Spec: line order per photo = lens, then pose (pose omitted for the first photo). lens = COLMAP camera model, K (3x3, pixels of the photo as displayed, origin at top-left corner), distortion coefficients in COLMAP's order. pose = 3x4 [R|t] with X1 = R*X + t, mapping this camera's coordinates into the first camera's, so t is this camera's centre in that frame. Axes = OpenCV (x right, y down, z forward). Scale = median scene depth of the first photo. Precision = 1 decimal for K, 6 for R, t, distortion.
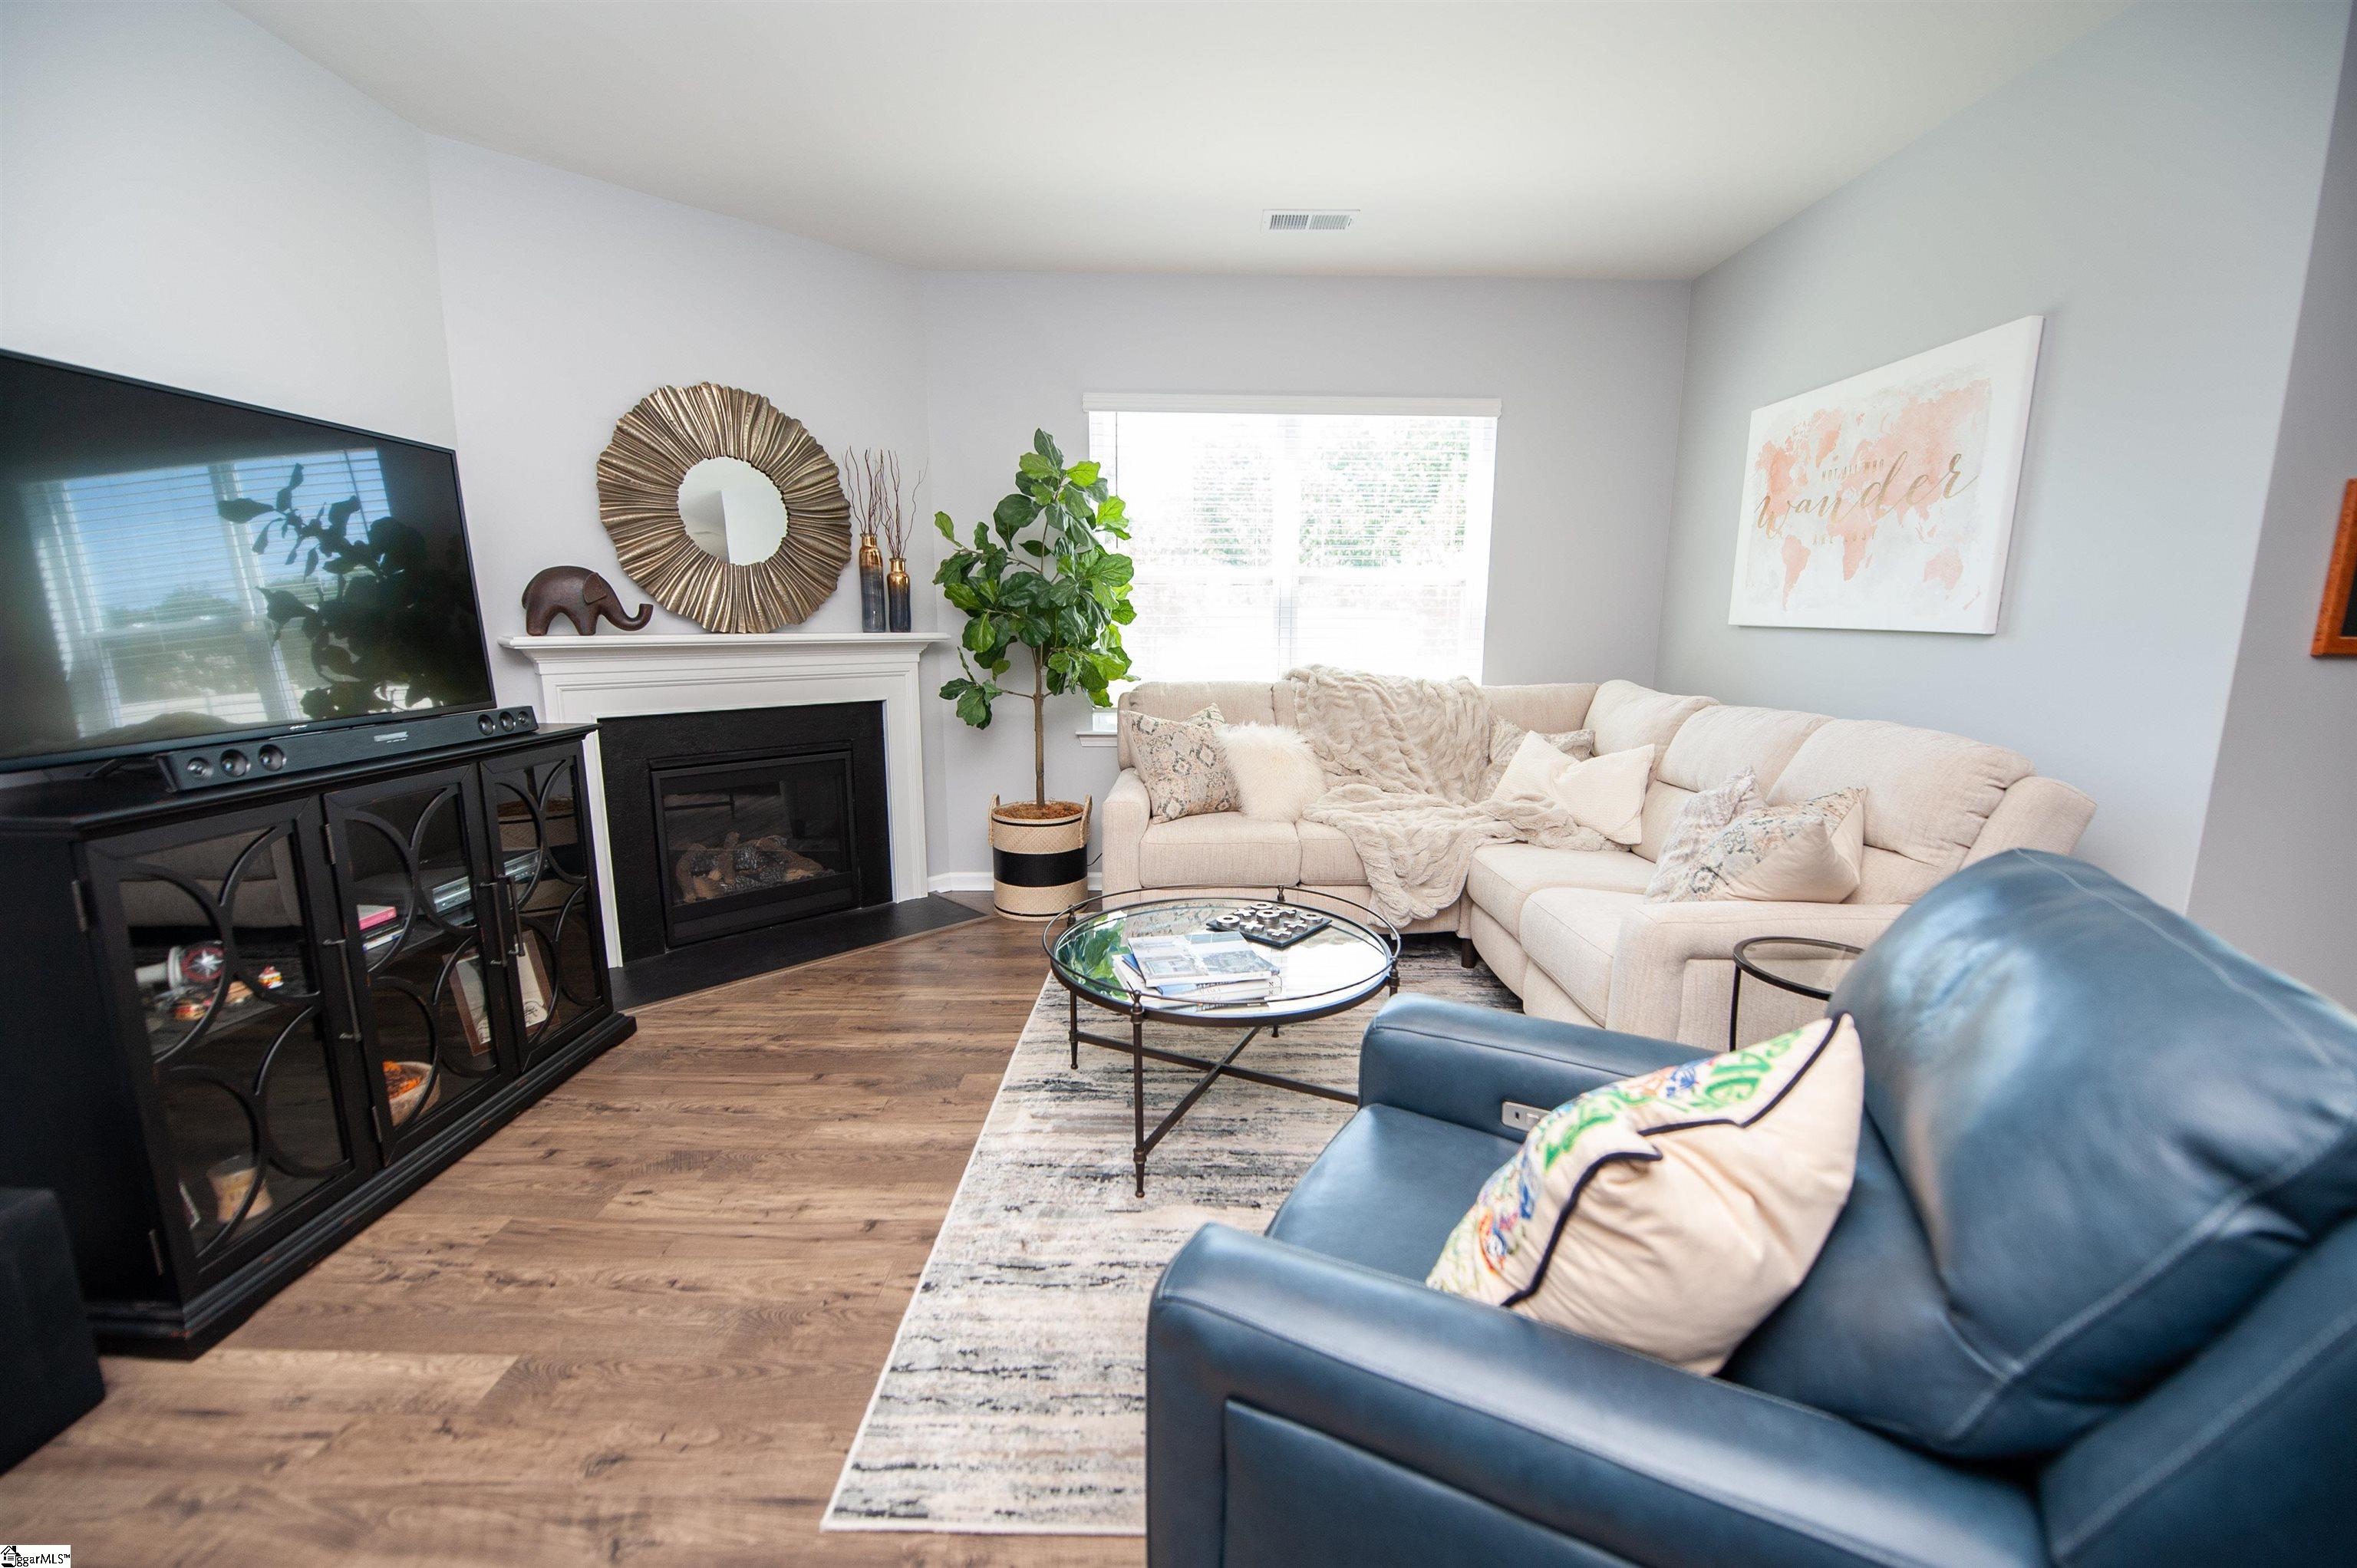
lens RADIAL K [[949.0, 0, 1189.0], [0, 949.0, 792.2], [0, 0, 1]] dist [-0.011084, -0.004365]
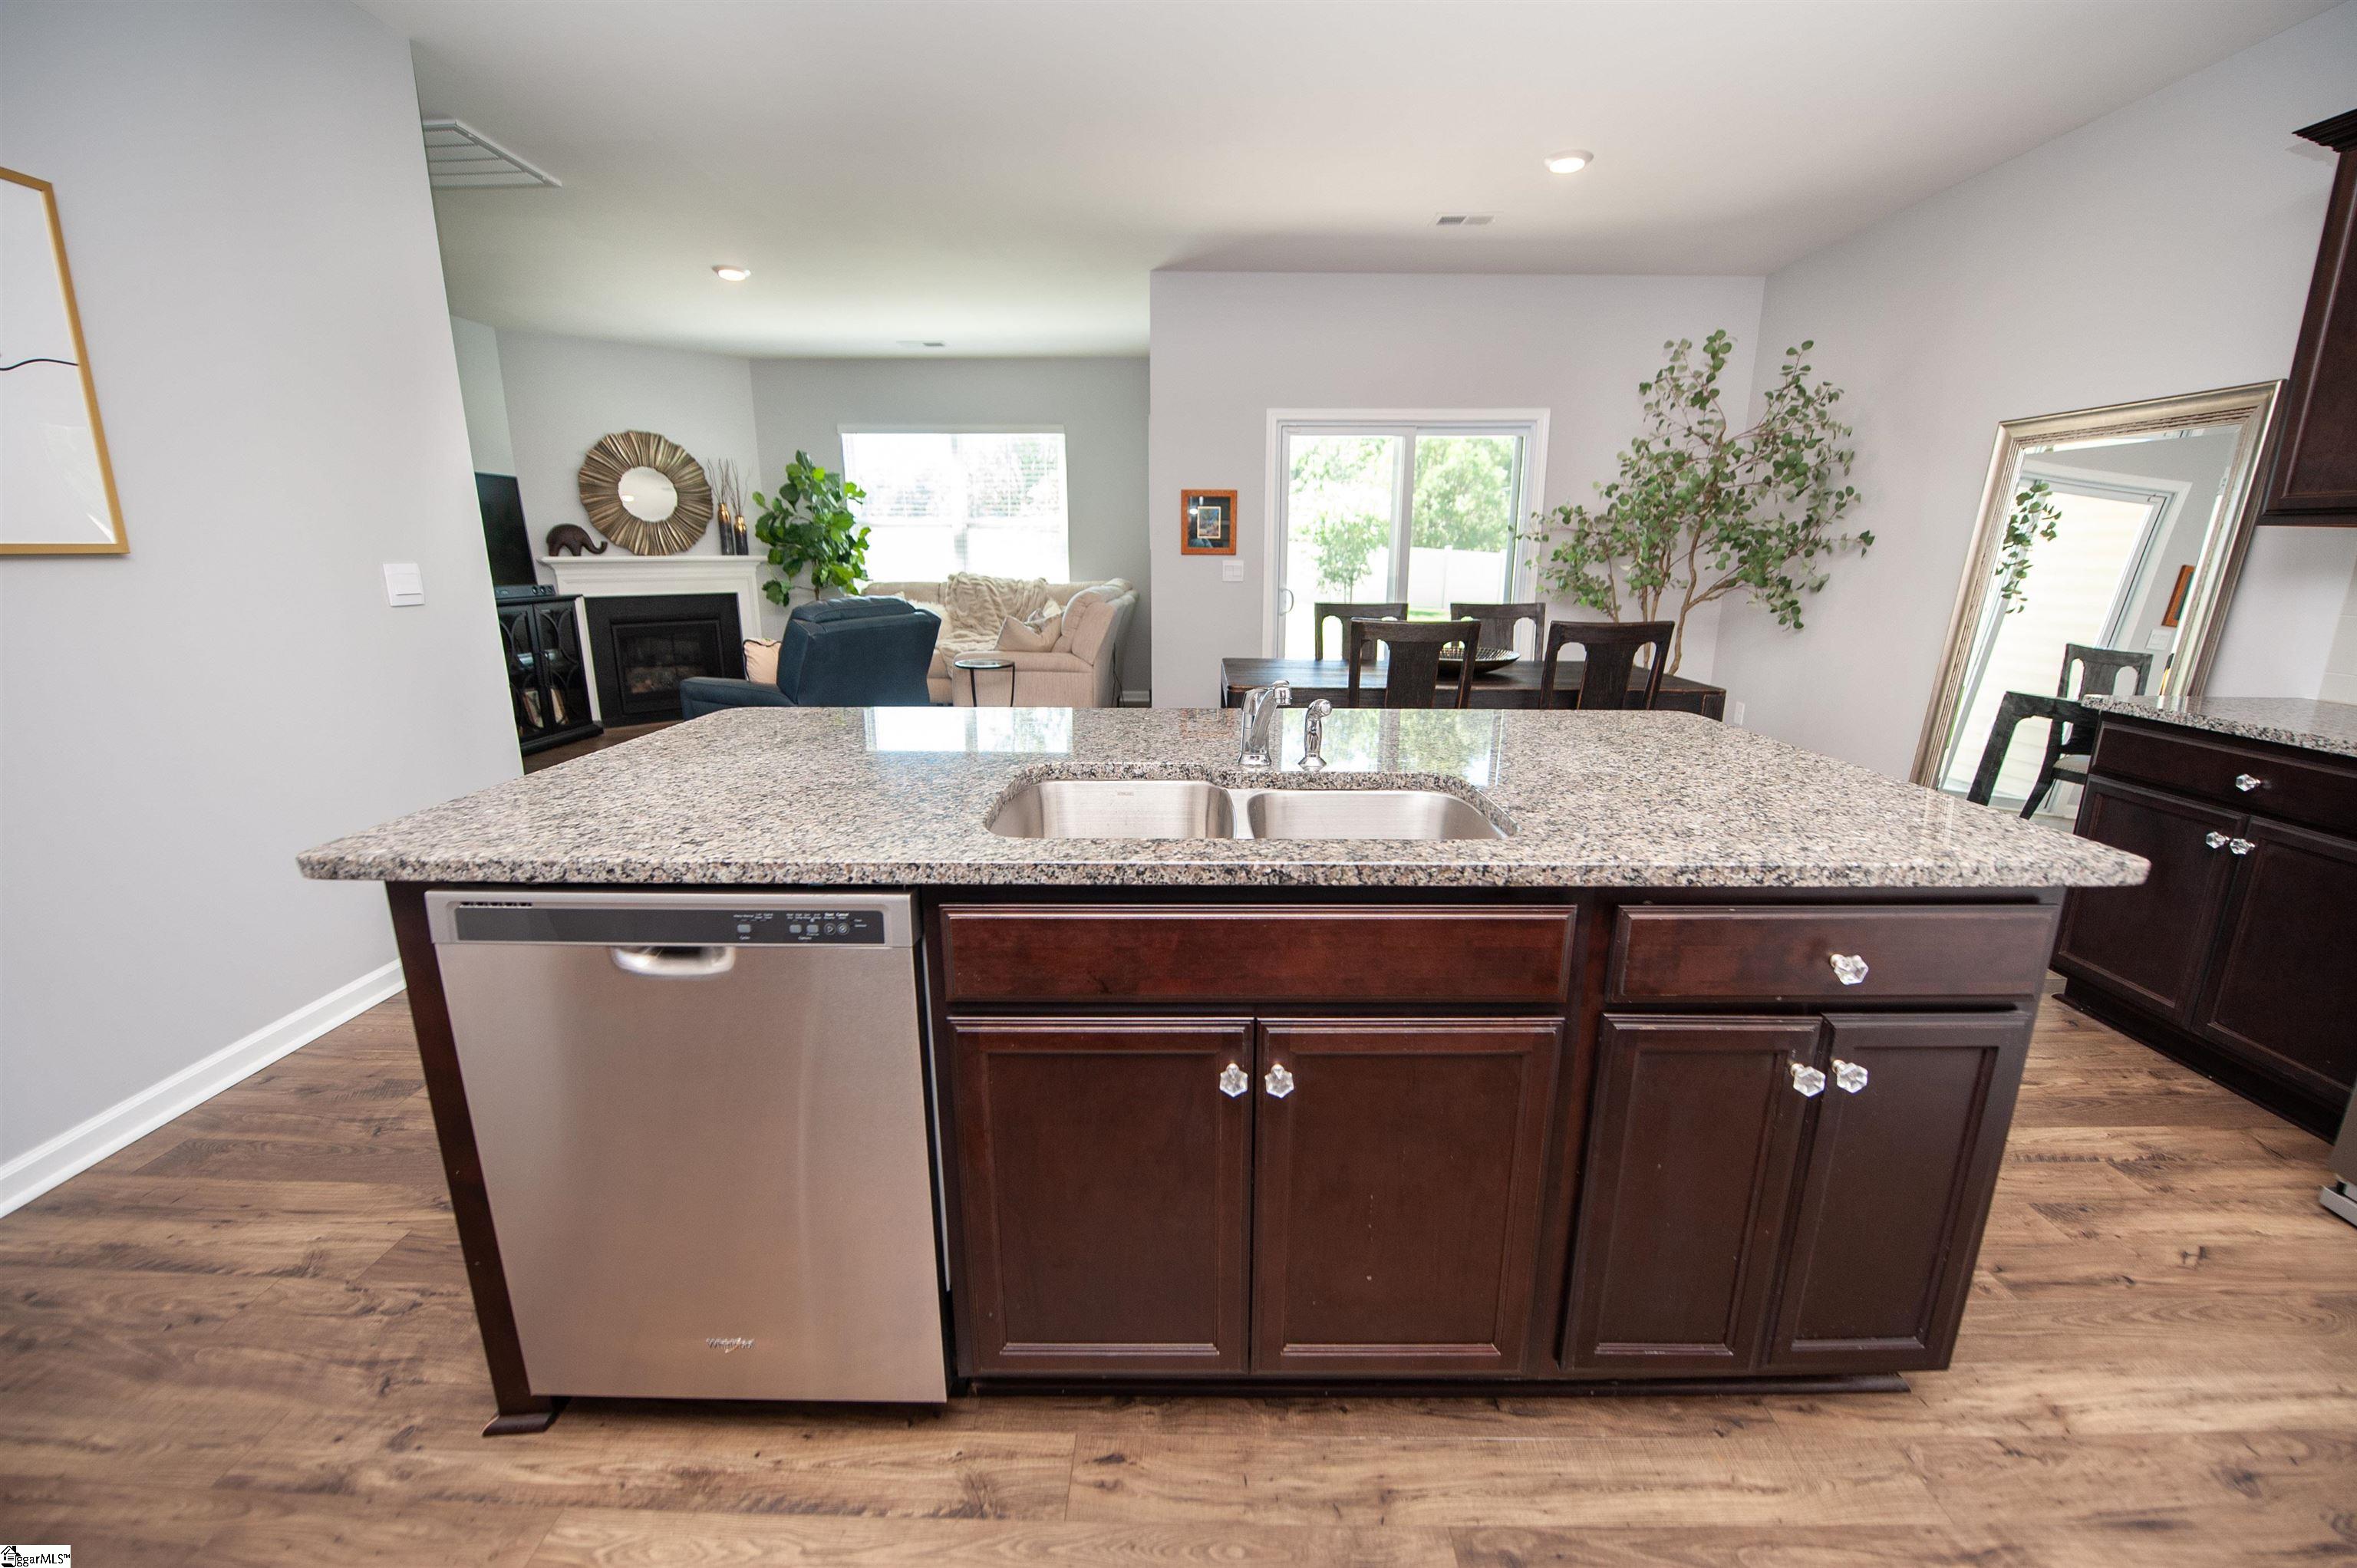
lens RADIAL K [[949.0, 0, 1189.0], [0, 949.0, 792.2], [0, 0, 1]] dist [-0.011084, -0.004365]
pose [[0.999921, -0.004854, -0.011599, 0.724925], [0.005545, 0.998163, 0.060332, 0.230738], [0.011285, -0.060392, 0.998111, -1.078031]]
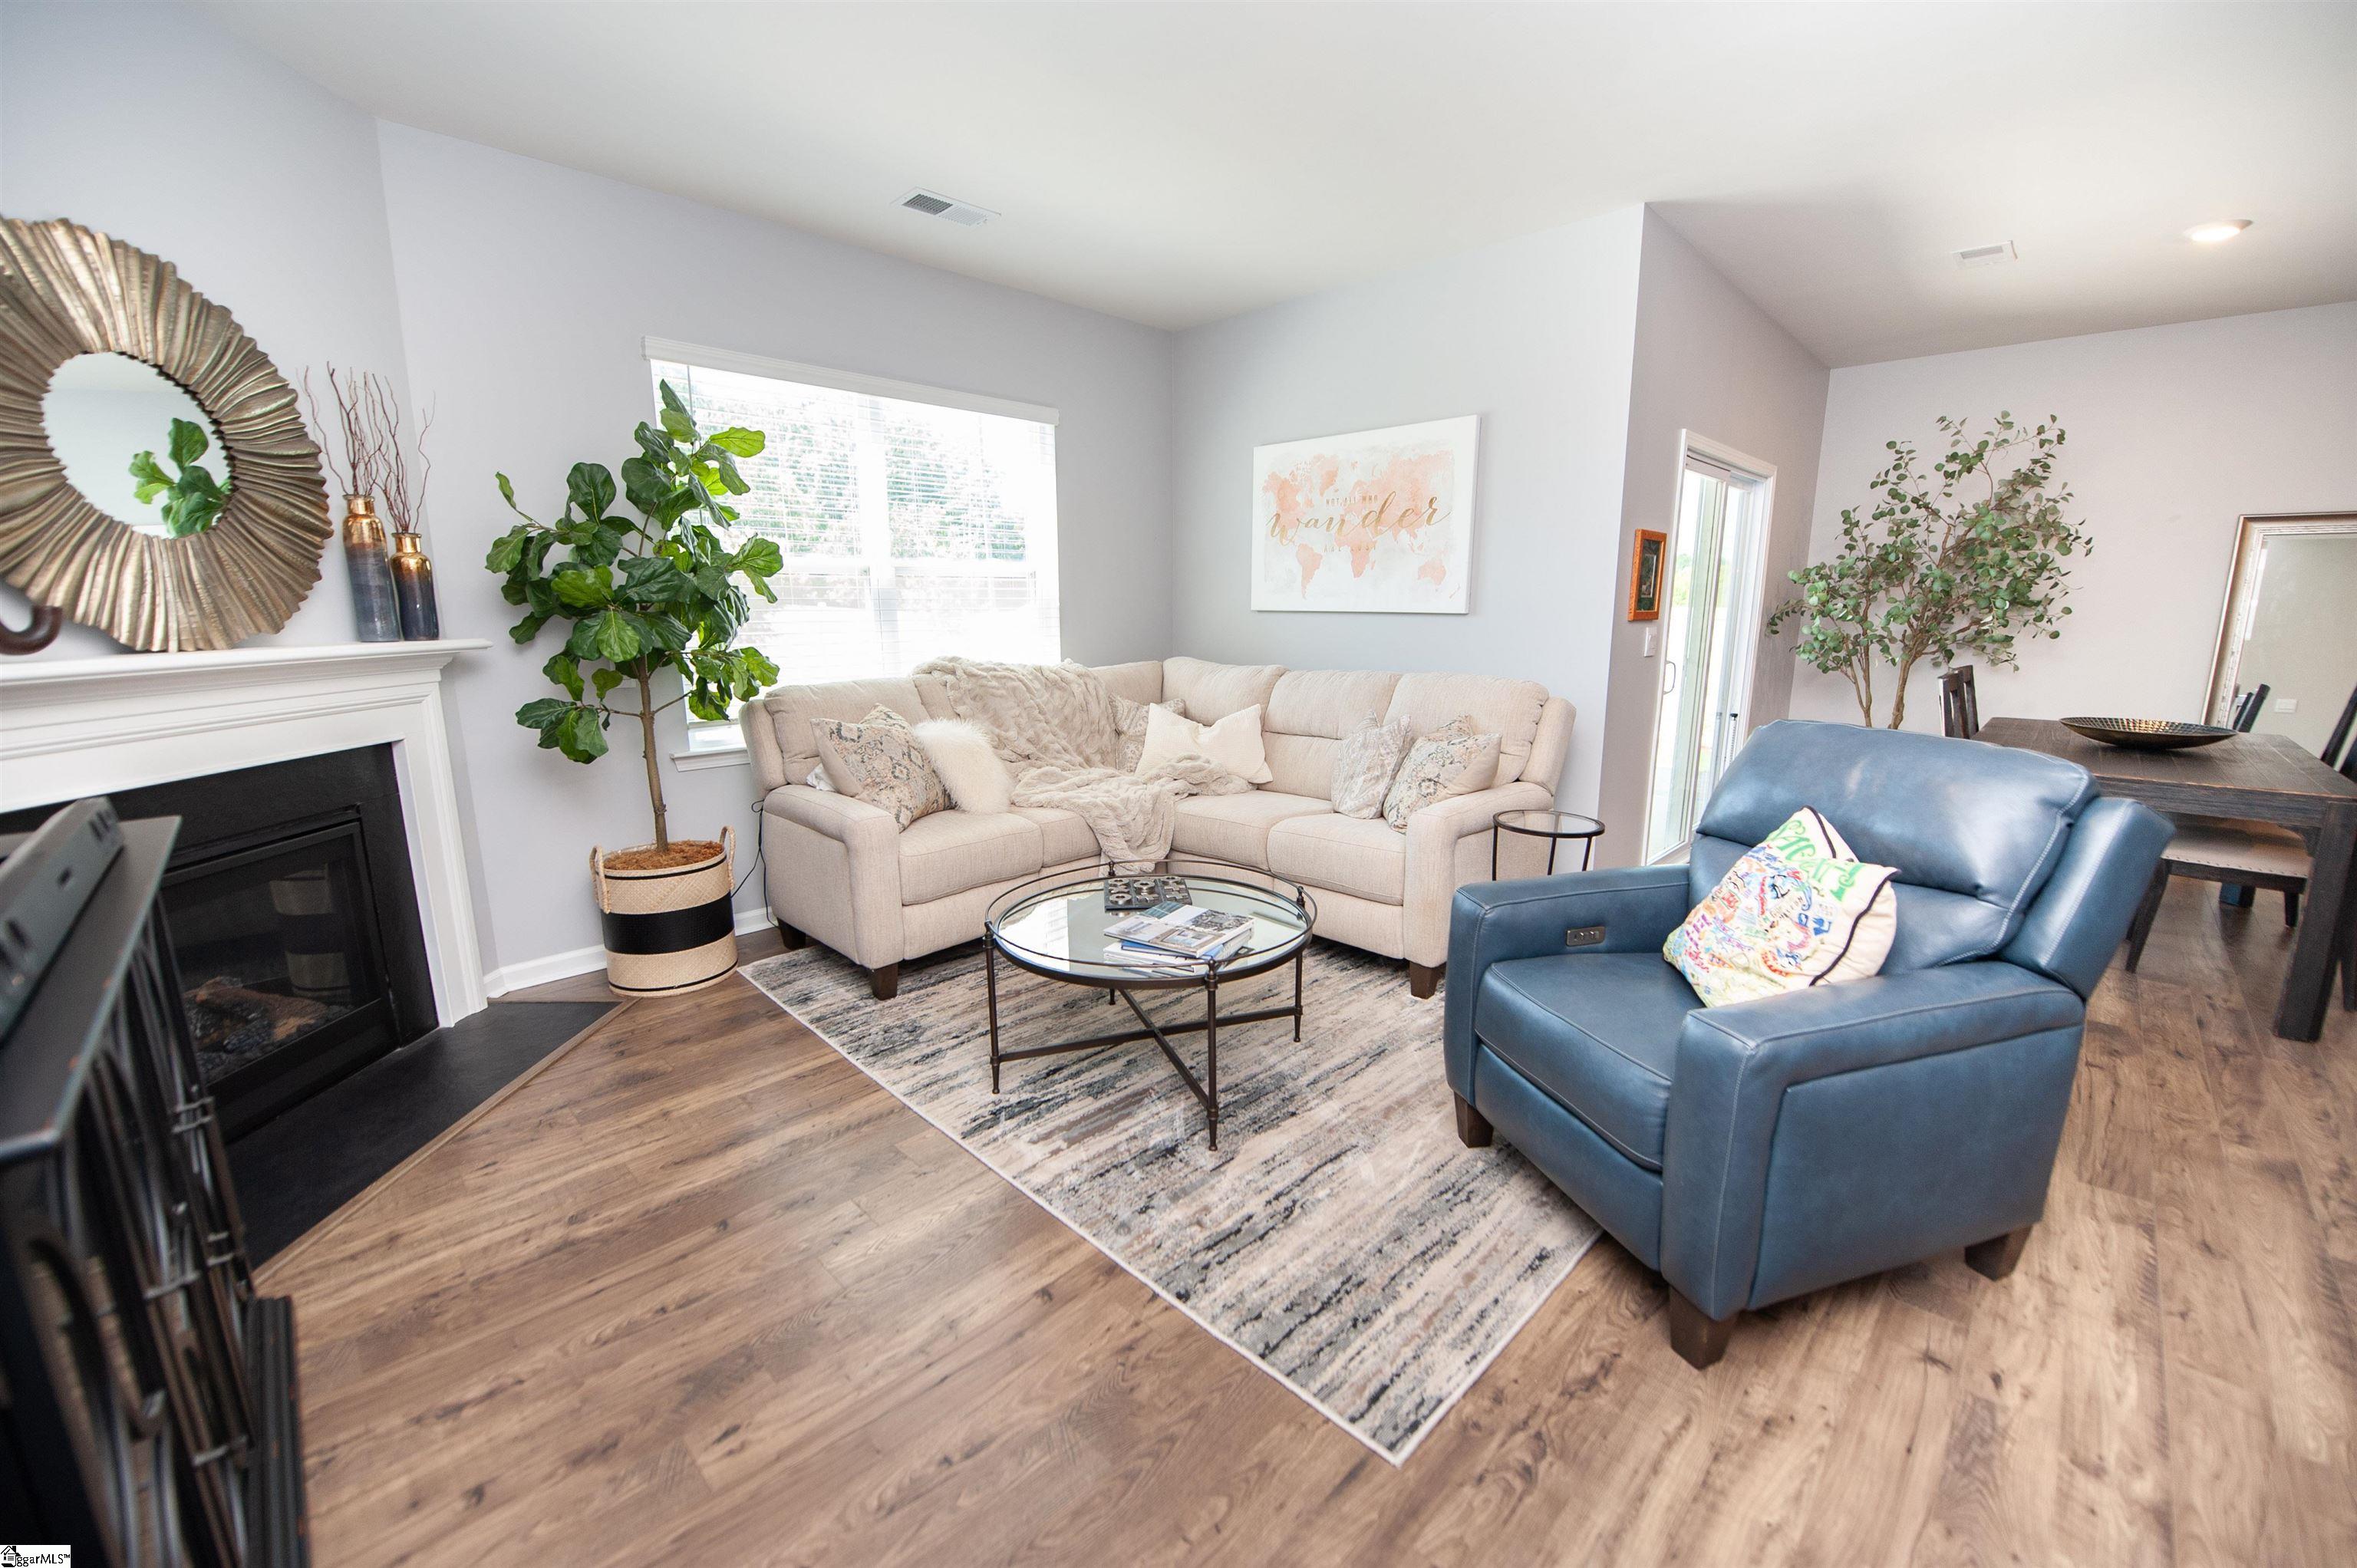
lens RADIAL K [[949.0, 0, 1189.0], [0, 949.0, 792.2], [0, 0, 1]] dist [-0.011084, -0.004365]
pose [[0.703381, -0.147452, 0.695350, -0.490282], [0.138326, 0.987940, 0.069573, -0.035008], [-0.697223, 0.047249, 0.715295, 0.147538]]
